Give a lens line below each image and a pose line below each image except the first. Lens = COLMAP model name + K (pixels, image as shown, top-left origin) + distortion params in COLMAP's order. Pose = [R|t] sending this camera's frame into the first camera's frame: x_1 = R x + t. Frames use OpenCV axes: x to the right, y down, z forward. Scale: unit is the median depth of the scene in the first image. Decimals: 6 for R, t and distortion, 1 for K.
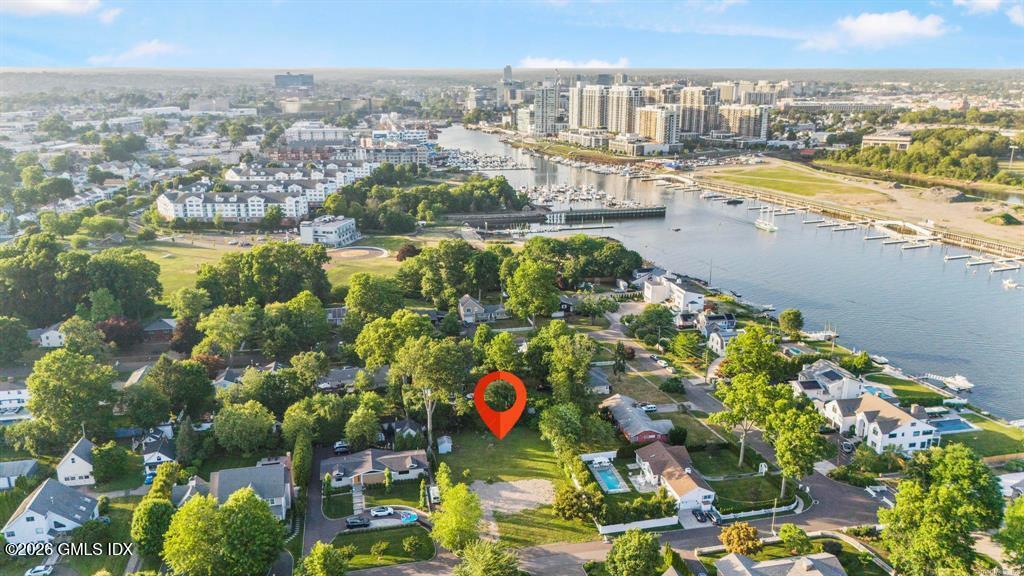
lens RADIAL K [[720.5, 0, 516.3], [0, 720.5, 291.1], [0, 0, 1]] dist [0.078363, -0.082779]
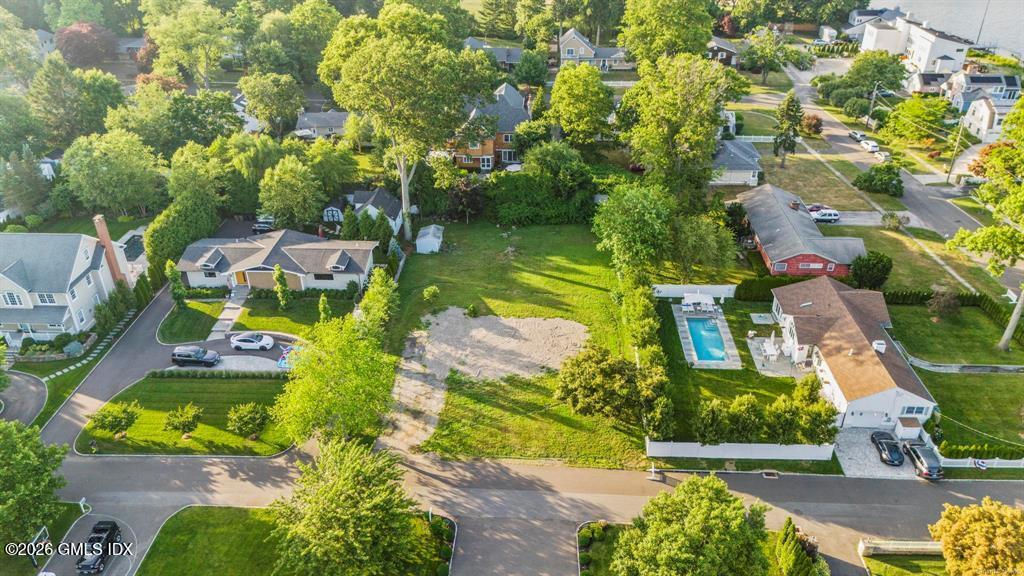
lens RADIAL K [[720.5, 0, 516.3], [0, 720.5, 291.1], [0, 0, 1]] dist [0.078363, -0.082779]
pose [[0.964526, 0.123369, -0.233389, 0.109069], [-0.057541, 0.961077, 0.270223, 0.094079], [0.257642, -0.247208, 0.934082, 0.476508]]
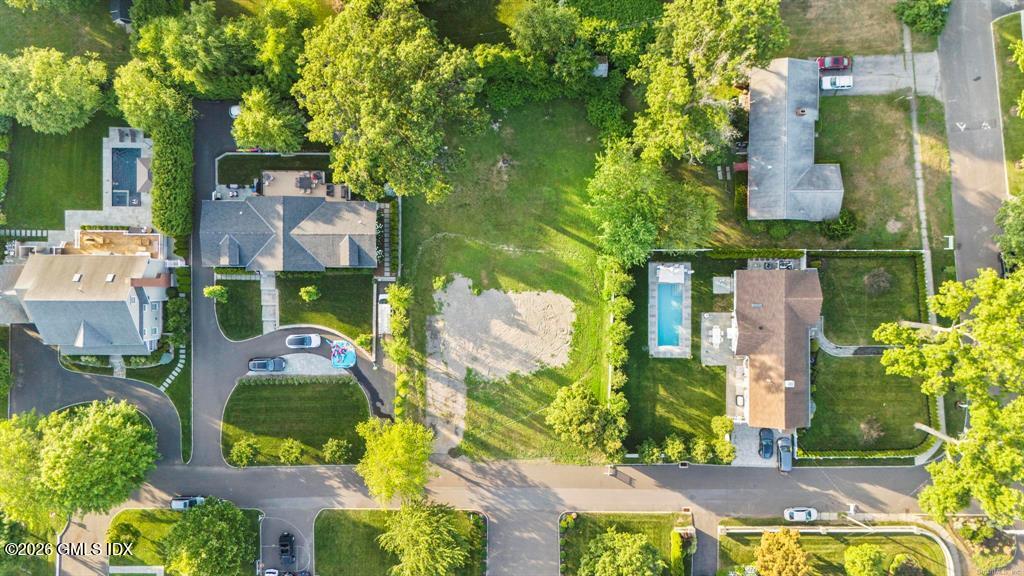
lens RADIAL K [[720.5, 0, 516.3], [0, 720.5, 291.1], [0, 0, 1]] dist [0.078363, -0.082779]
pose [[0.974289, 0.225288, -0.002480, -0.002274], [-0.066558, 0.298321, 0.952142, -0.310142], [0.215246, -0.927496, 0.305646, 0.760276]]
